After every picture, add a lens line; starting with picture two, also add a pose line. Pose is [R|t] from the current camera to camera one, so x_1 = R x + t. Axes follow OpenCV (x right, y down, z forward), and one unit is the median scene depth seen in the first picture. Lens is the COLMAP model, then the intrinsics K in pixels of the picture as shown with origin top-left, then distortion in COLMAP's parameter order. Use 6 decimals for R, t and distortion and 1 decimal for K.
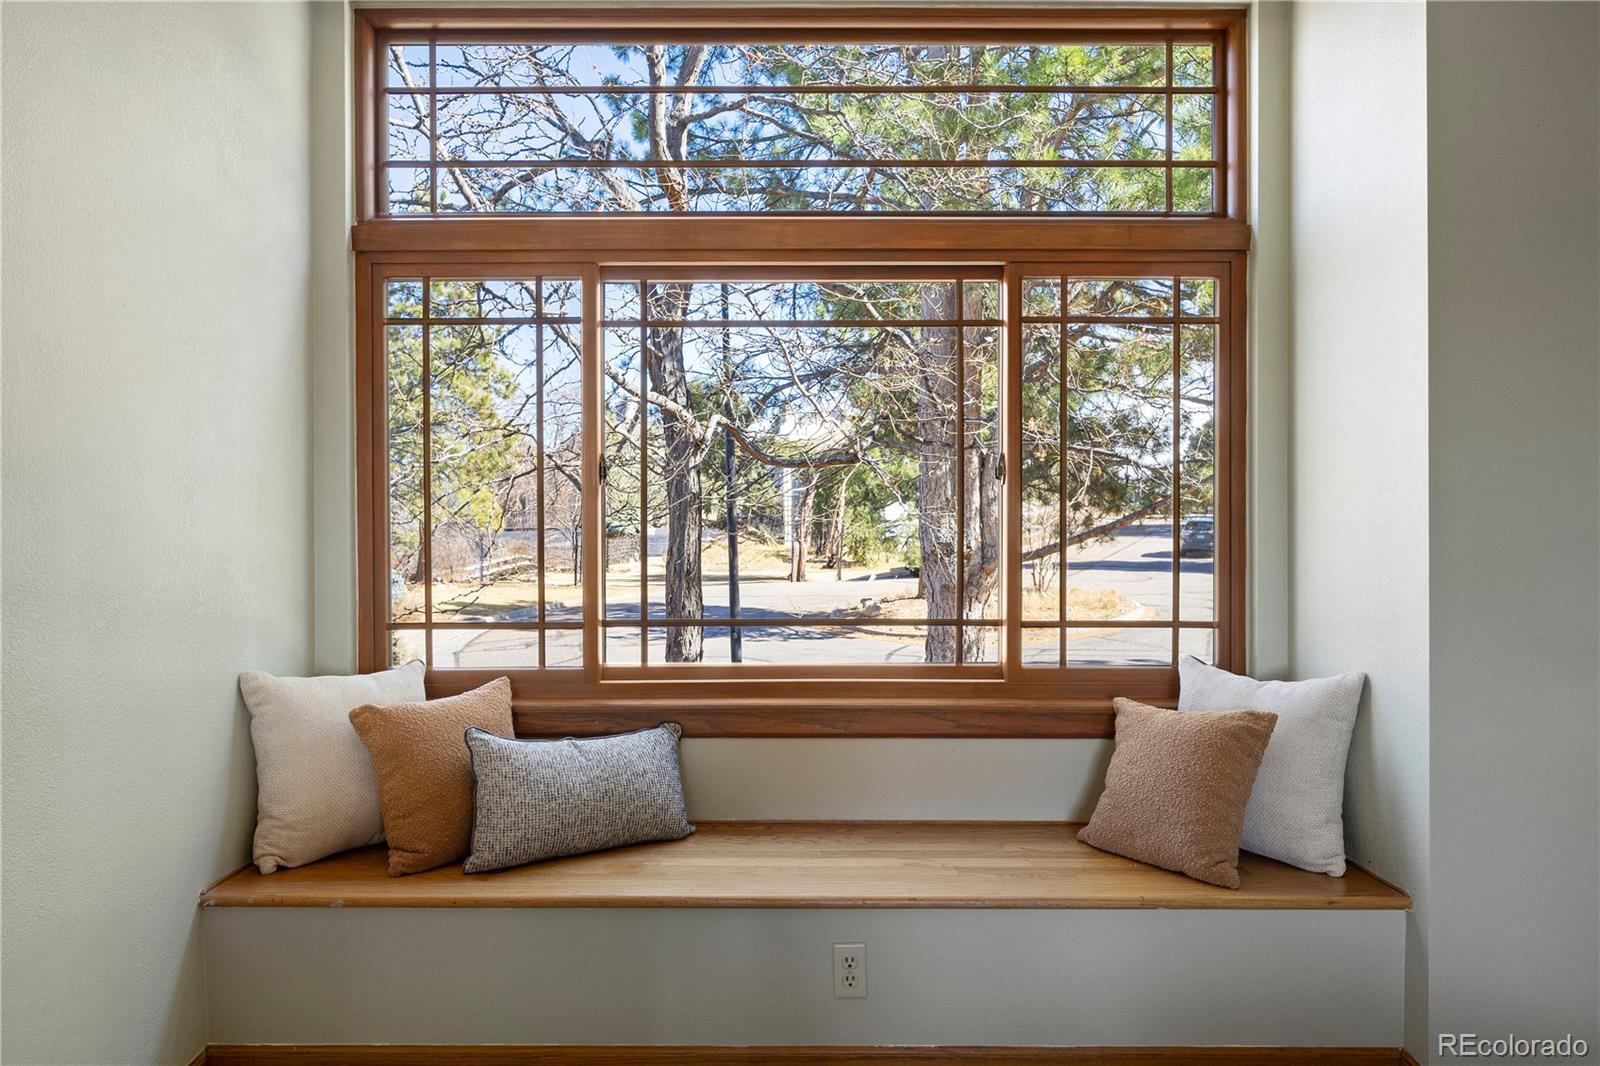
lens RADIAL K [[1027.2, 0, 734.3], [0, 1027.2, 528.7], [0, 0, 1]] dist [-0.000535, 0.001075]
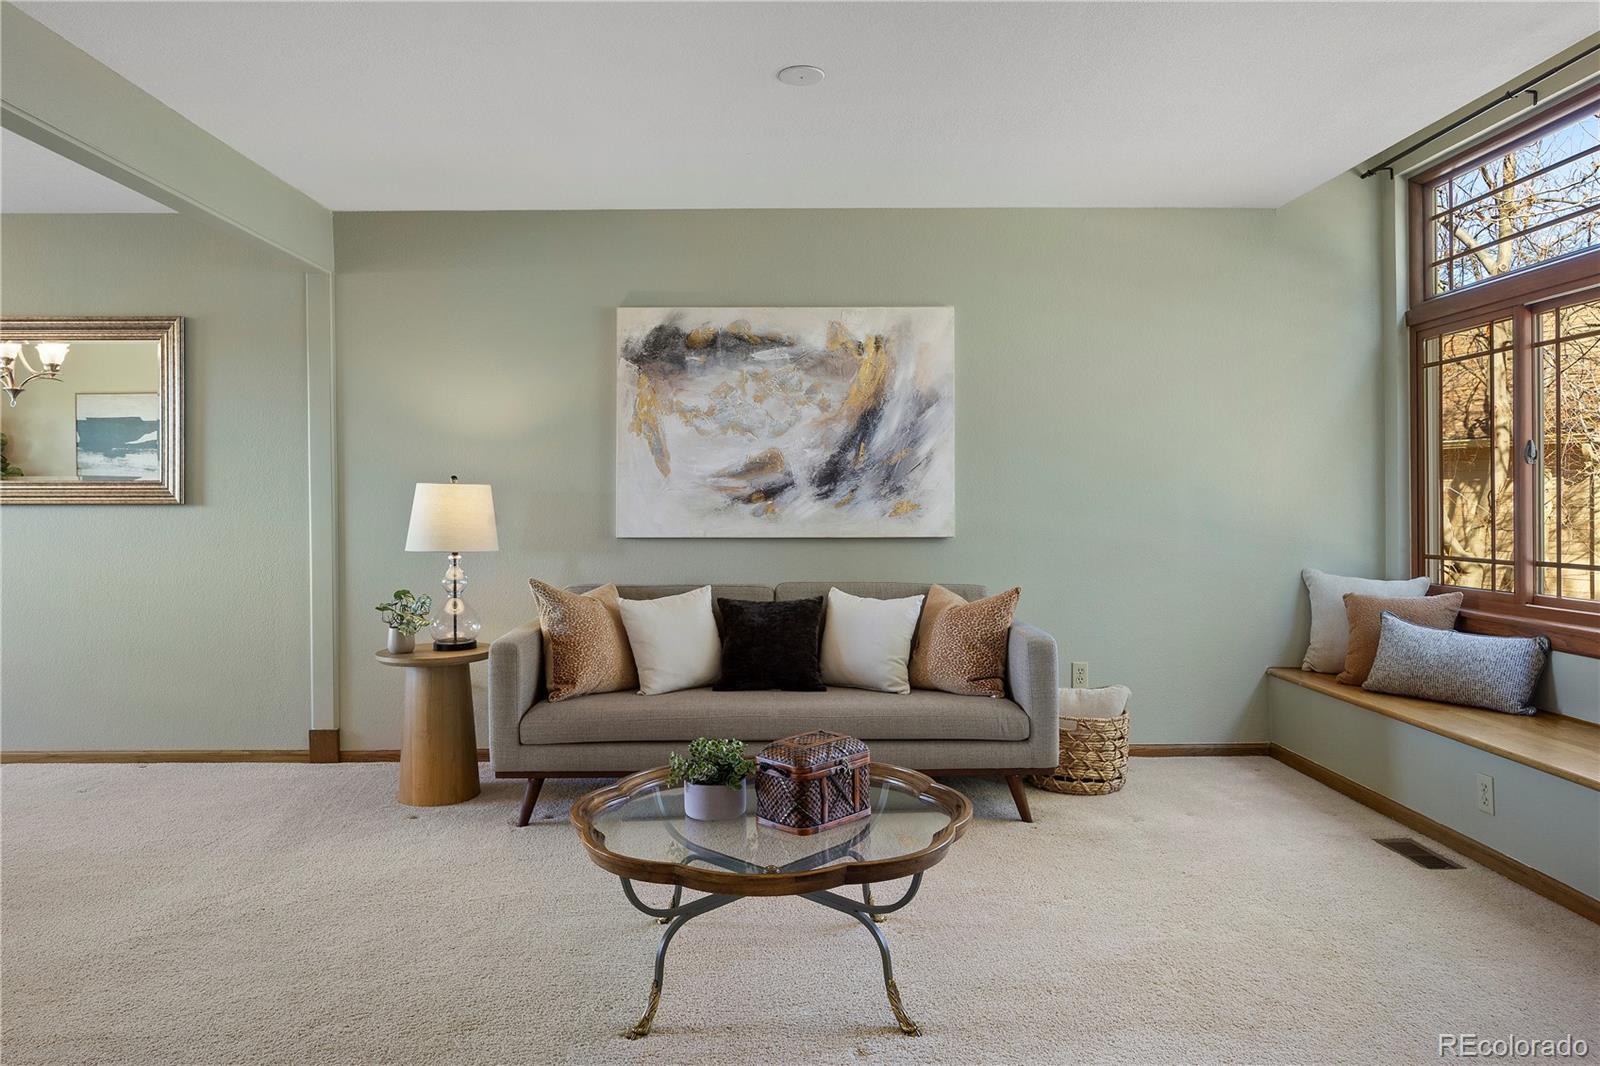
lens RADIAL K [[1027.2, 0, 734.3], [0, 1027.2, 528.7], [0, 0, 1]] dist [-0.000535, 0.001075]
pose [[-0.018207, 0.030557, -0.999367, 1.329012], [0.001360, 0.999533, 0.030537, 0.002283], [0.999833, -0.000803, -0.018240, -0.047477]]
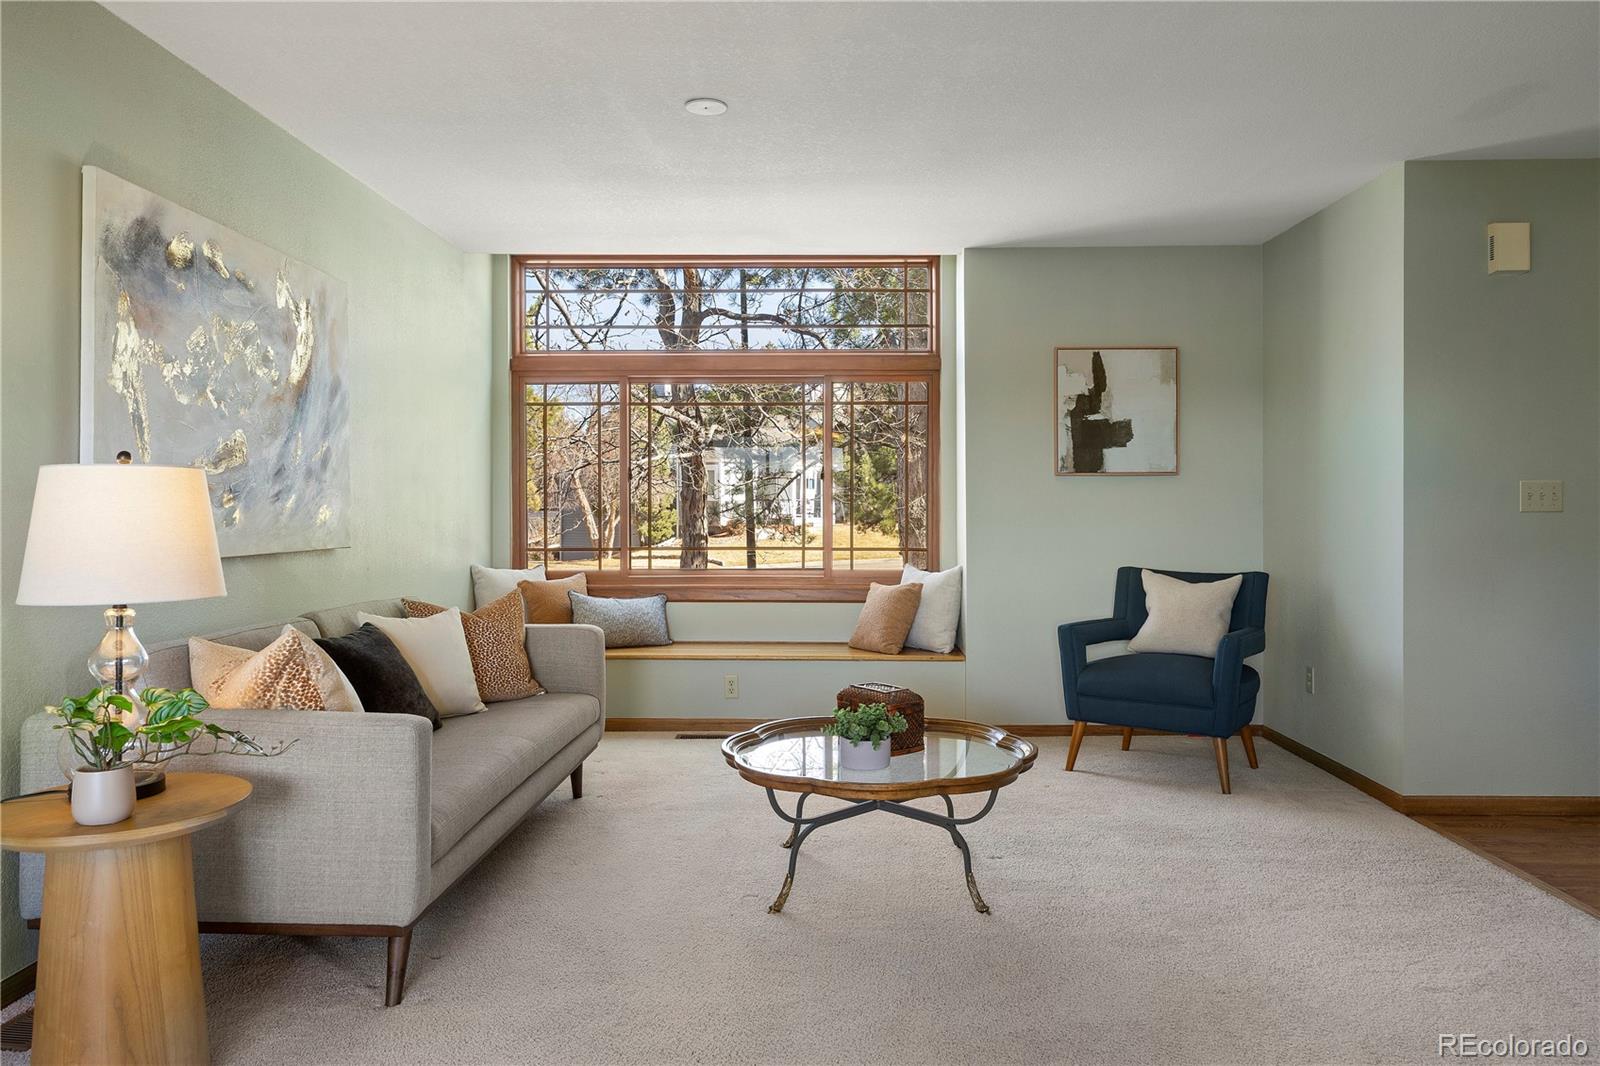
lens RADIAL K [[1213.1, 0, 800.0], [0, 1213.1, 533.0], [0, 0, 1]] dist [-0.004429, 0.000613]
pose [[0.999999, 0.000972, -0.000790, 0.228763], [-0.000957, 0.999822, 0.018855, 0.015183], [0.000808, -0.018854, 0.999822, -1.517362]]
